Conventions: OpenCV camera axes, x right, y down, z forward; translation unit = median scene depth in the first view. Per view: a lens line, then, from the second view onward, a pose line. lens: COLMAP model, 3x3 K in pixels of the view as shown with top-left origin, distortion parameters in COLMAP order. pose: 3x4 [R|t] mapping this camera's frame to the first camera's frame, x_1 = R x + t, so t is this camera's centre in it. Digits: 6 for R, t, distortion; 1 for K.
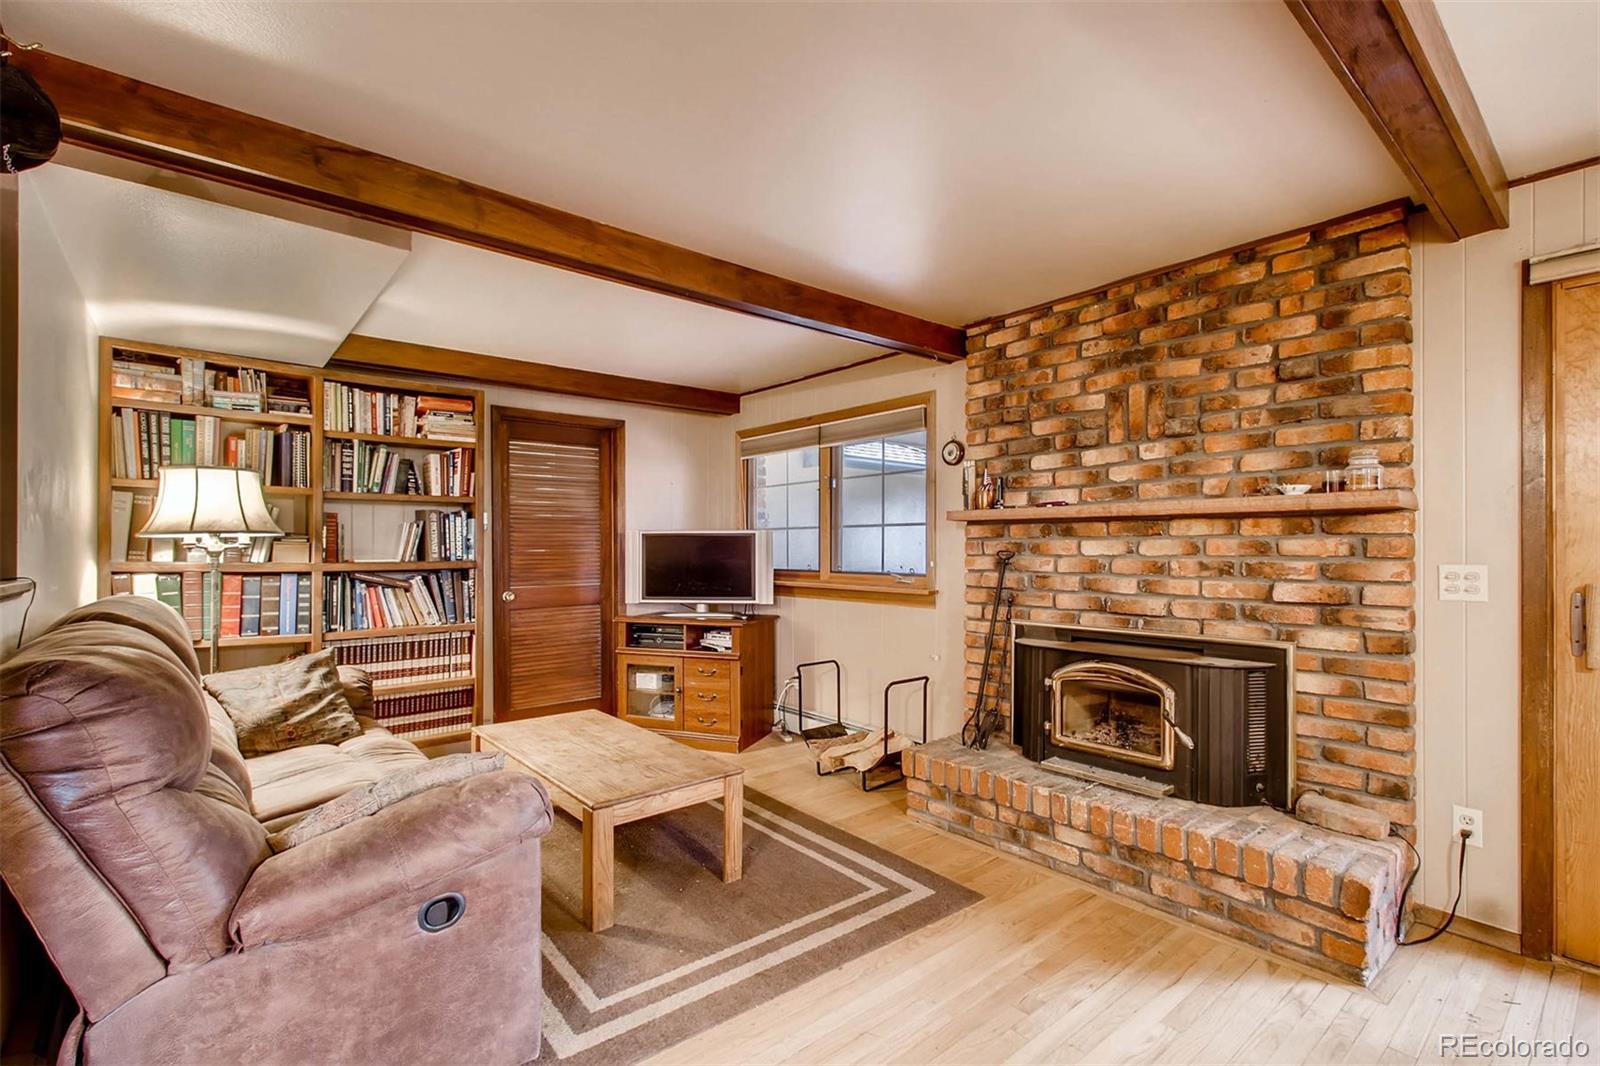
lens RADIAL K [[729.3, 0, 804.0], [0, 729.3, 546.1], [0, 0, 1]] dist [0.002929, 0.000084]
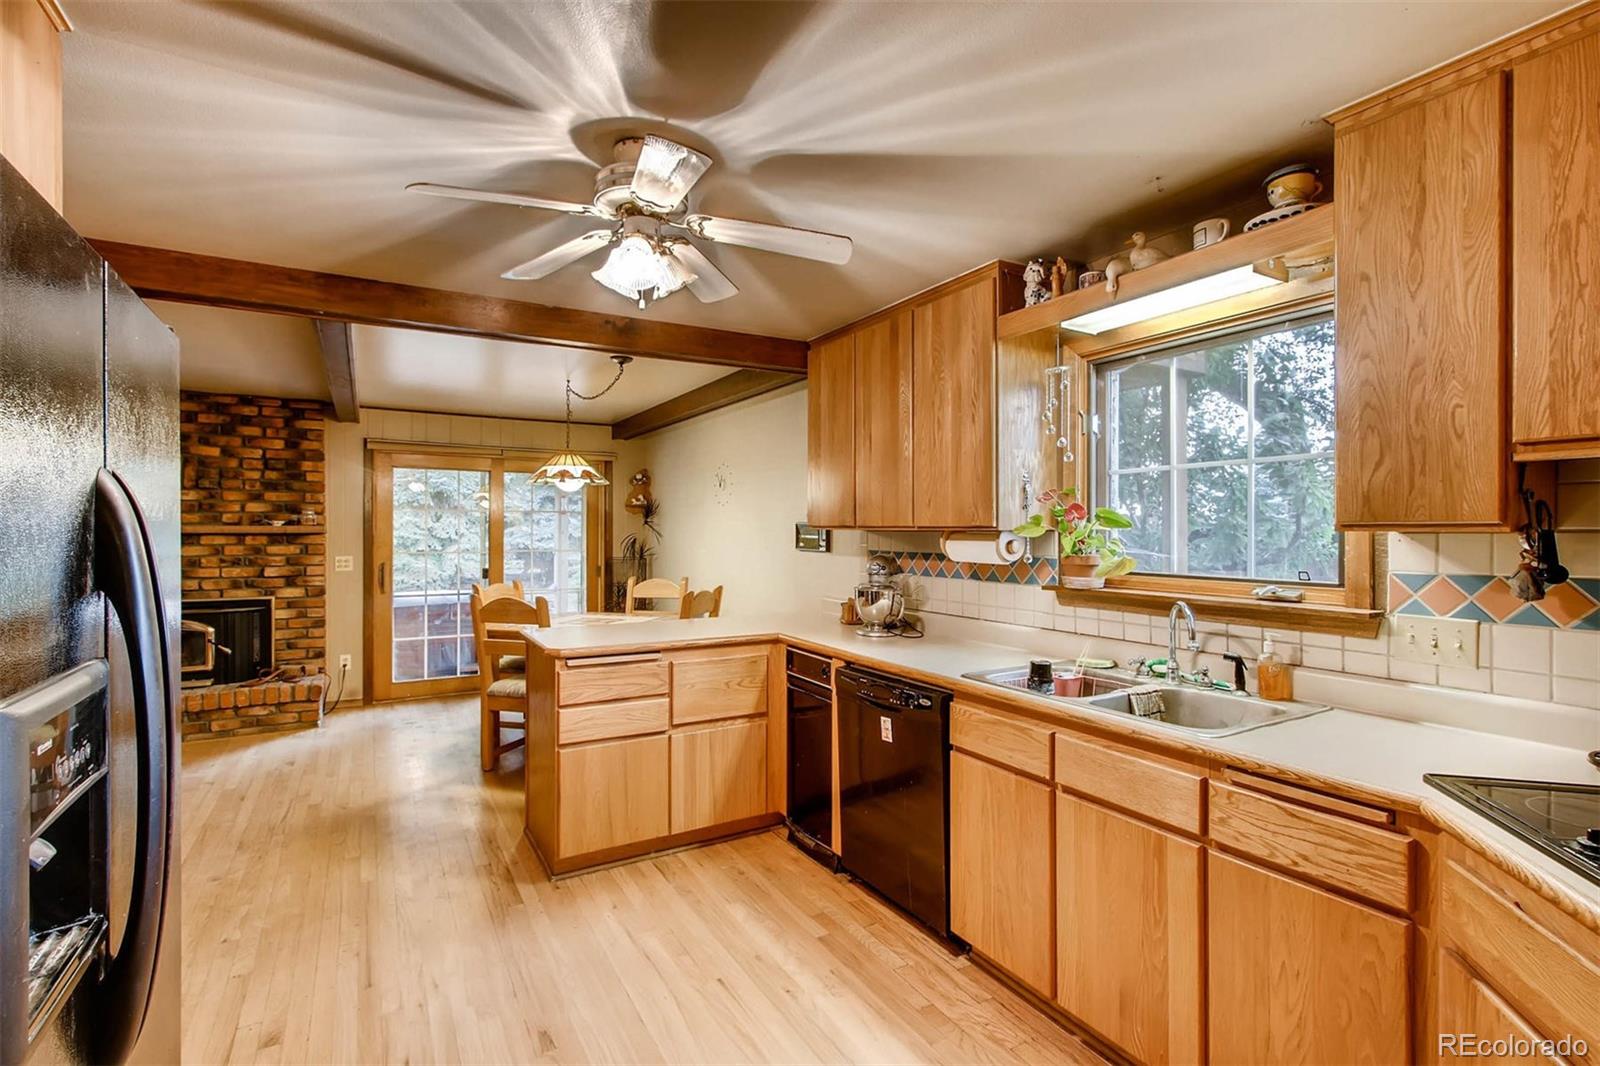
lens RADIAL K [[724.7, 0, 800.0], [0, 724.7, 533.0], [0, 0, 1]] dist [-0.003331, -0.000413]
pose [[0.174456, -0.001982, 0.984663, -1.108394], [-0.001689, 0.999996, 0.002312, -0.054968], [-0.984664, -0.002067, 0.174451, -0.843808]]
